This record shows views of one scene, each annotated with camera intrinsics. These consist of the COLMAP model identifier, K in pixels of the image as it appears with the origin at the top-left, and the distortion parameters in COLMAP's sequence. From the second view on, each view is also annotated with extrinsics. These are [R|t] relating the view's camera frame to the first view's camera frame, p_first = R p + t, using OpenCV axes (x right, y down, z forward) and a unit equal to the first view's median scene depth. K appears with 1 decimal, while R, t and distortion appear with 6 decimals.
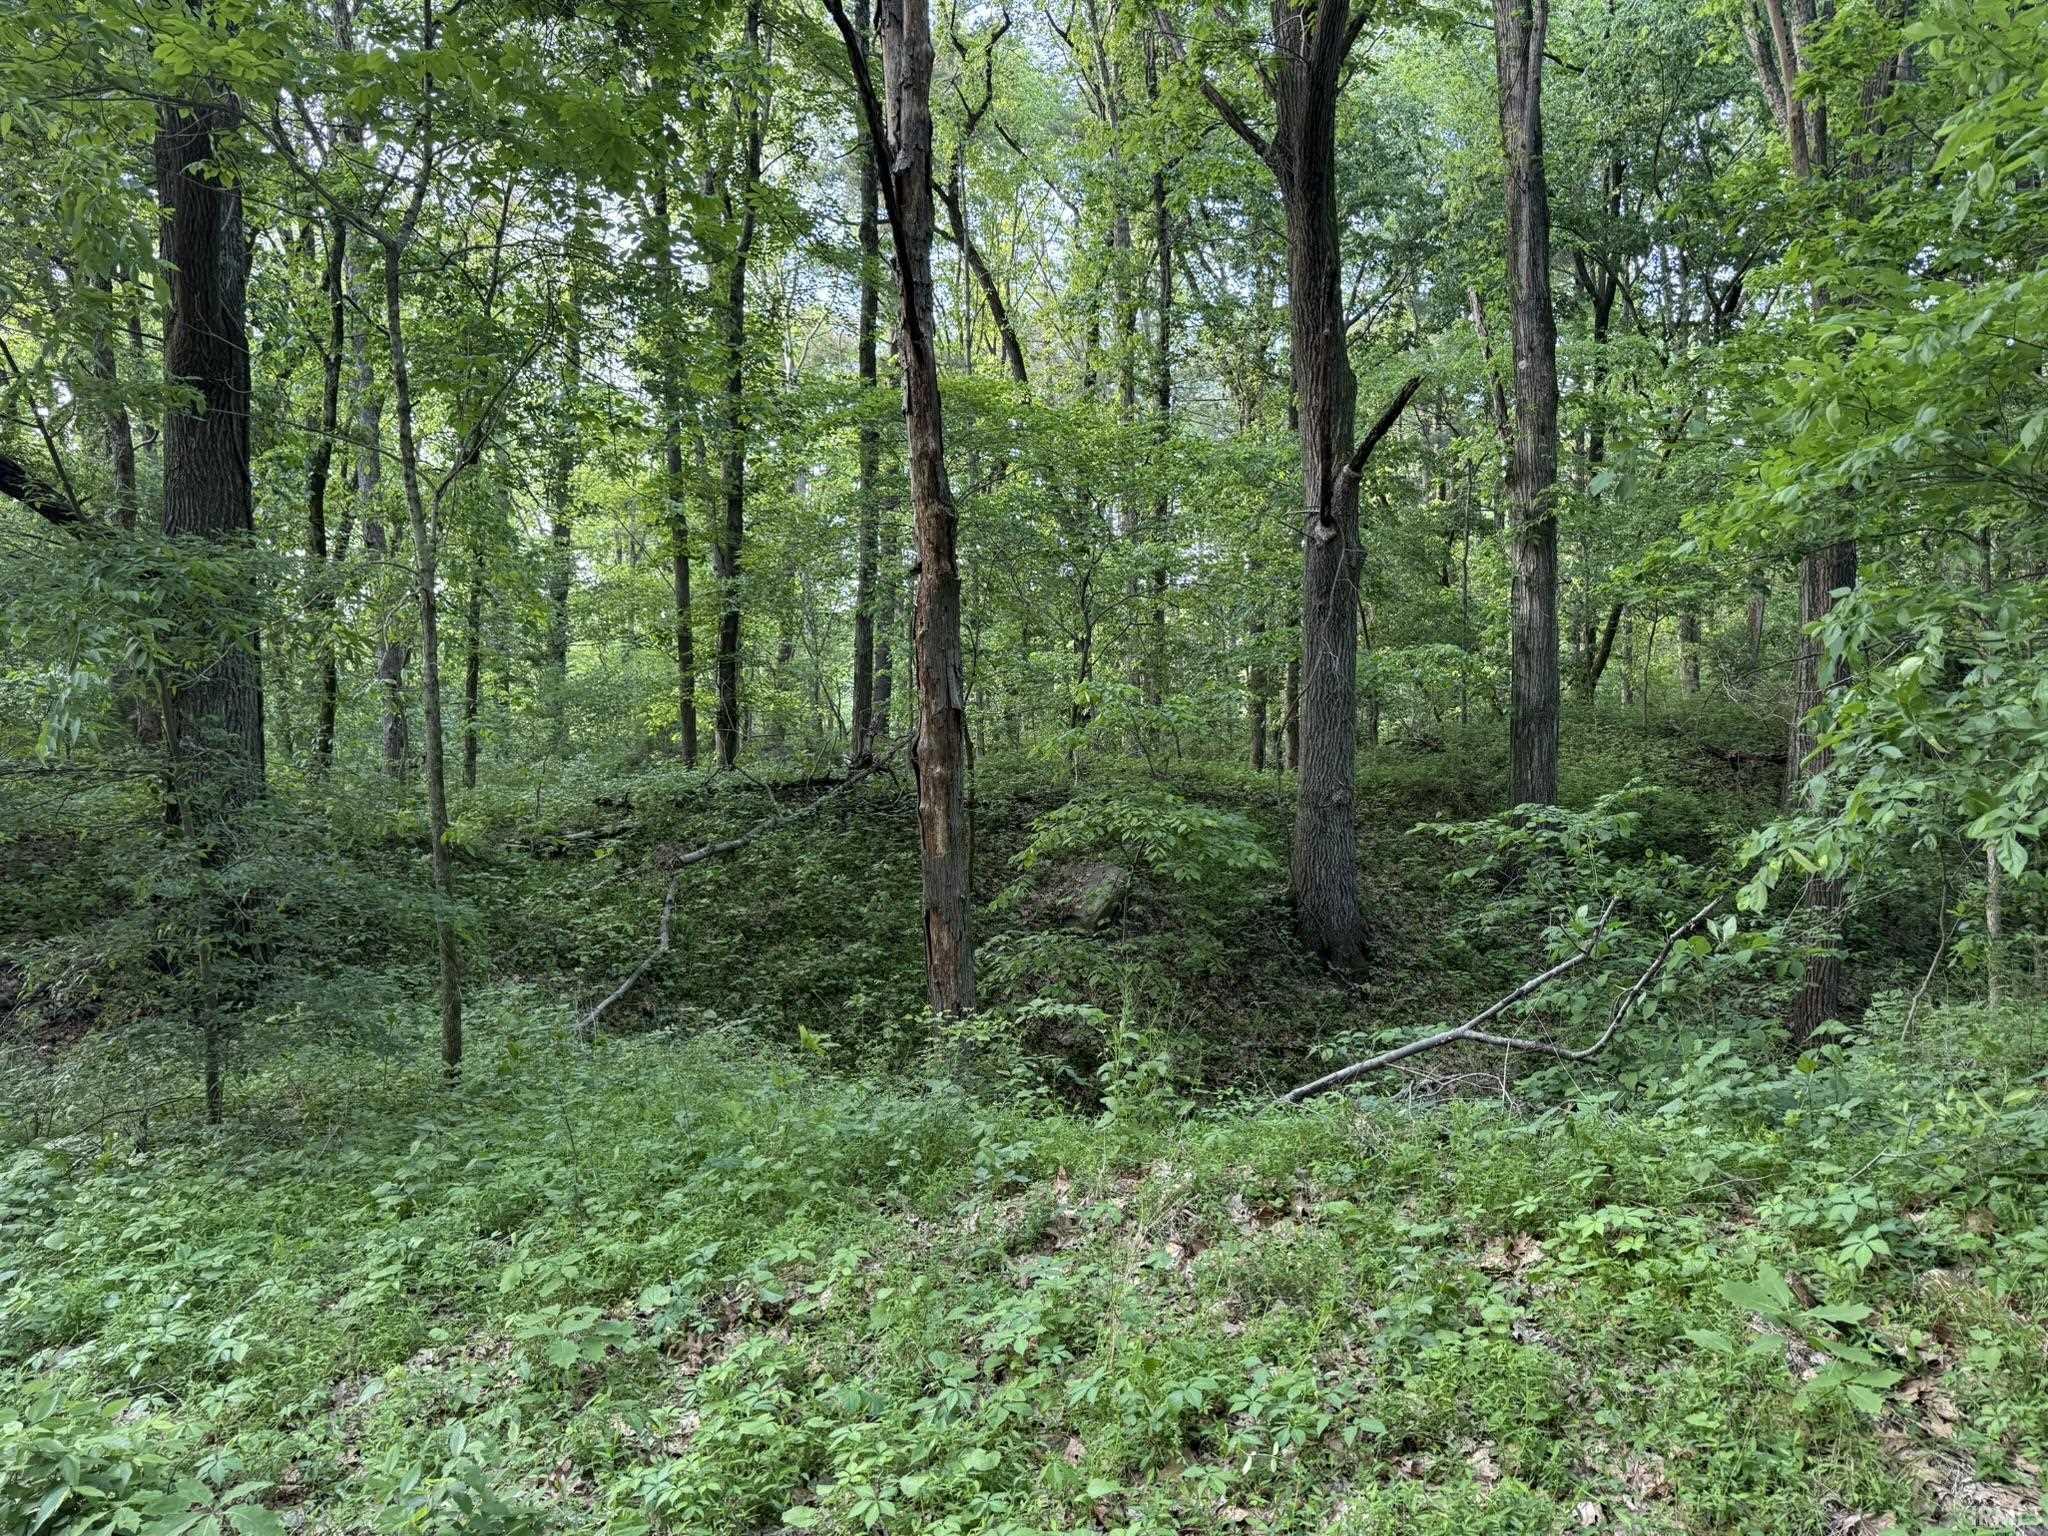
lens RADIAL K [[1418.4, 0, 1038.9], [0, 1418.4, 773.9], [0, 0, 1]] dist [0.037305, -0.041981]
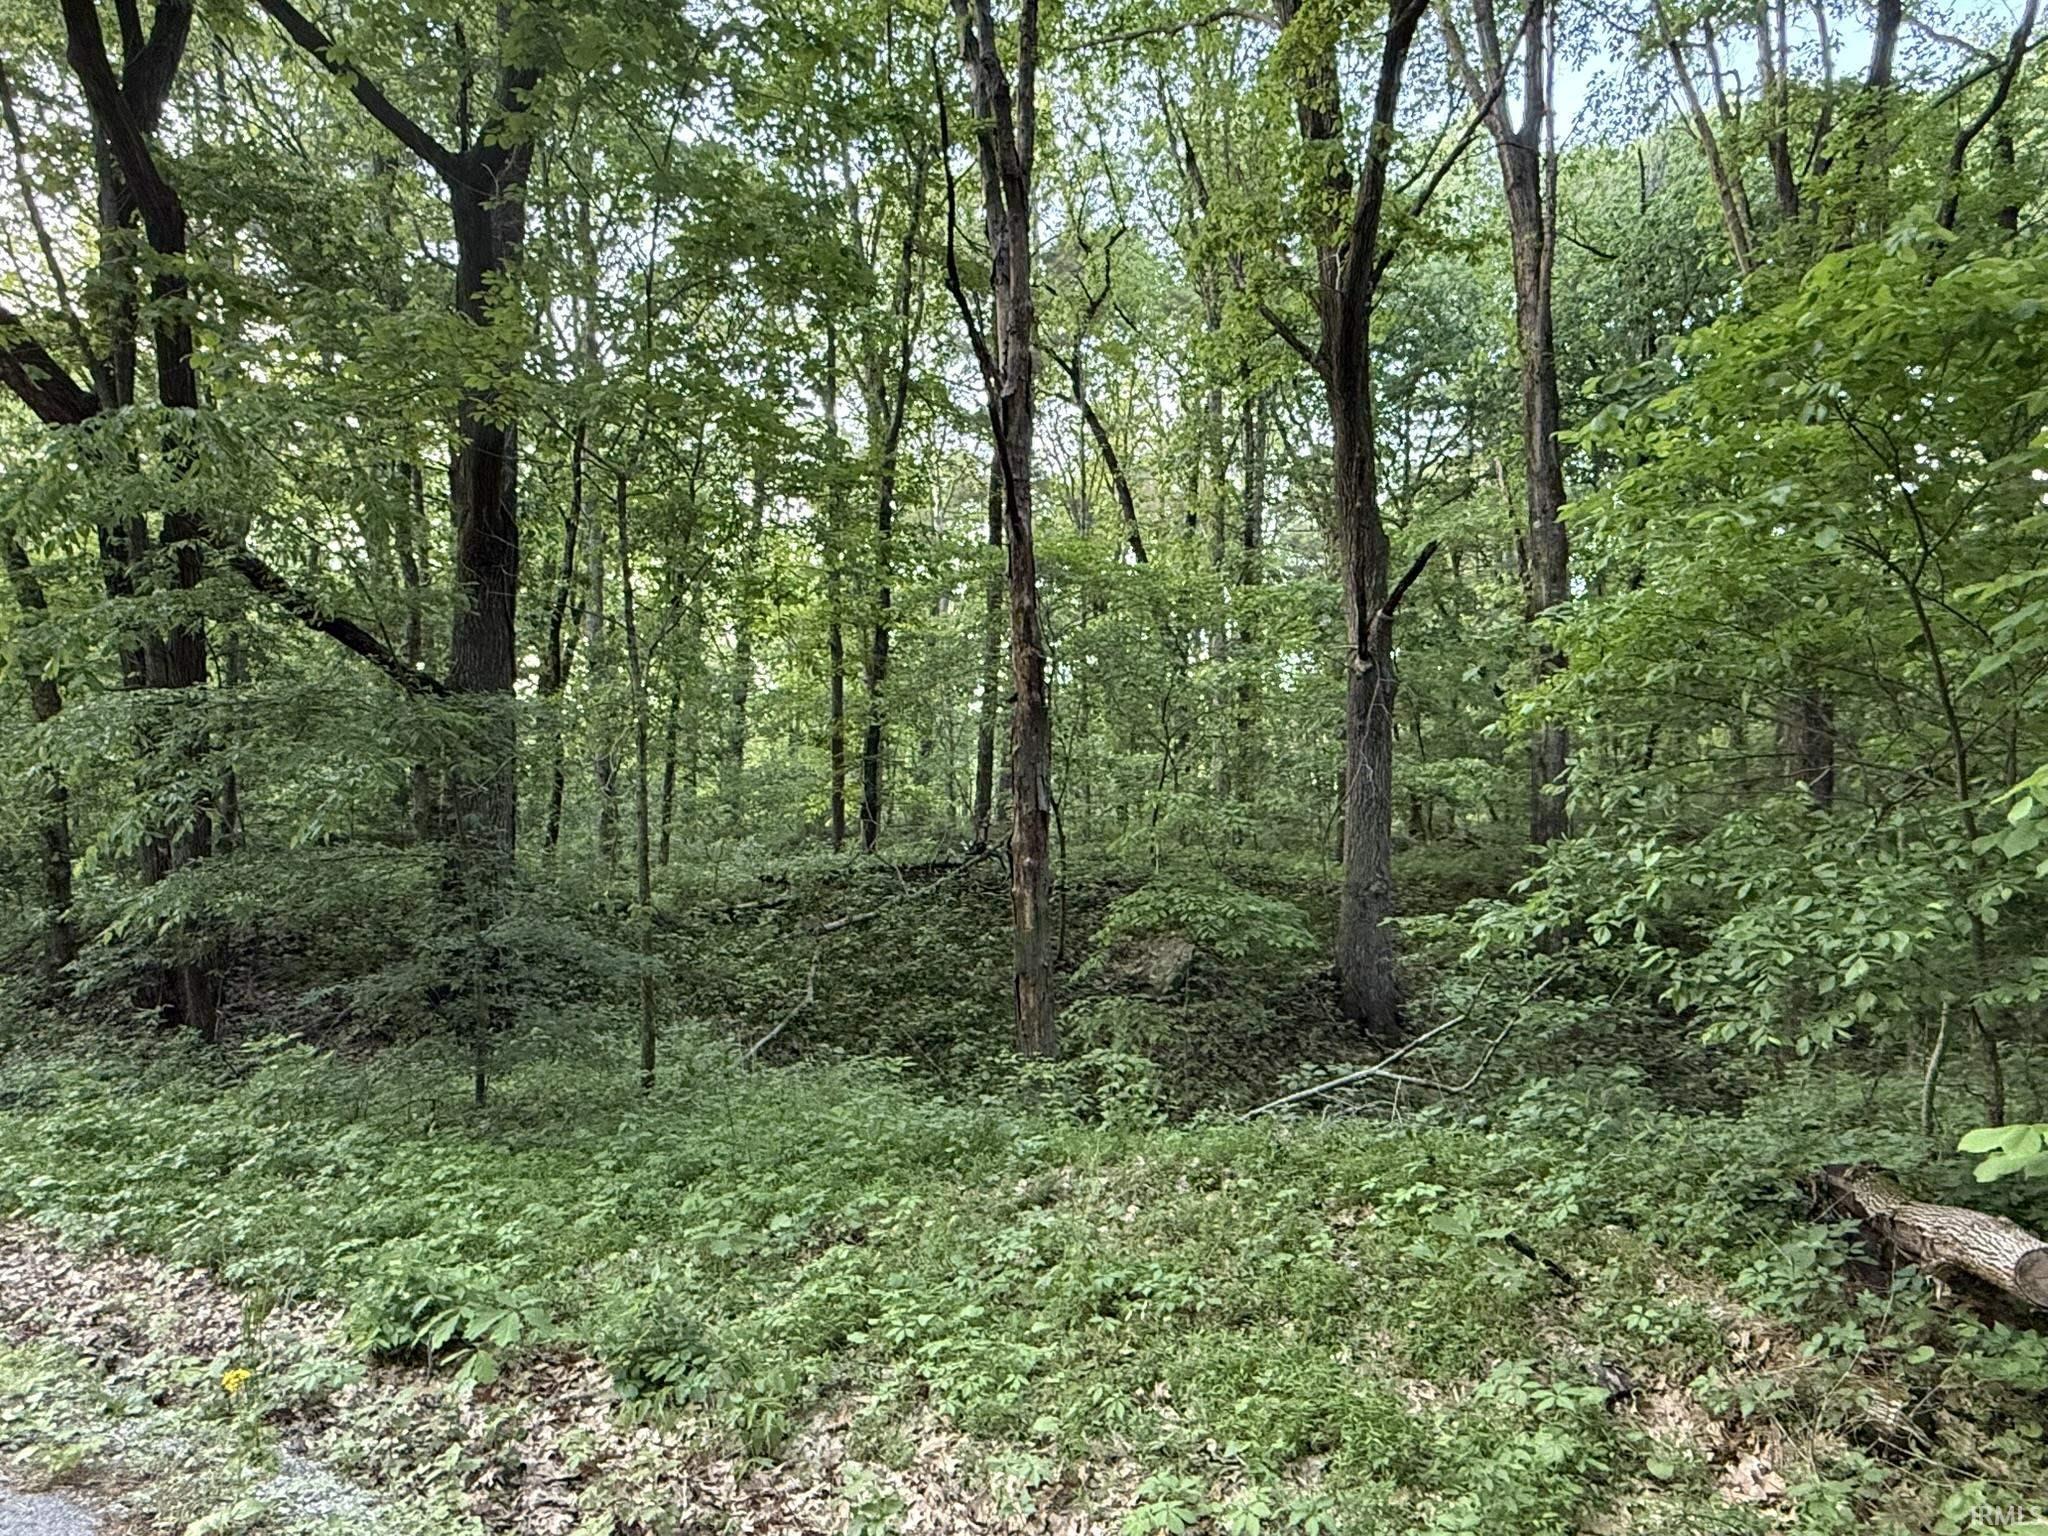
lens RADIAL K [[1299.6, 0, 1027.8], [0, 1299.6, 762.2], [0, 0, 1]] dist [-0.026455, 0.005727]
pose [[0.994476, 0.012373, -0.104235, 0.040235], [-0.019753, 0.997347, -0.070061, -0.007777], [0.103092, 0.071733, 0.992082, -0.114788]]
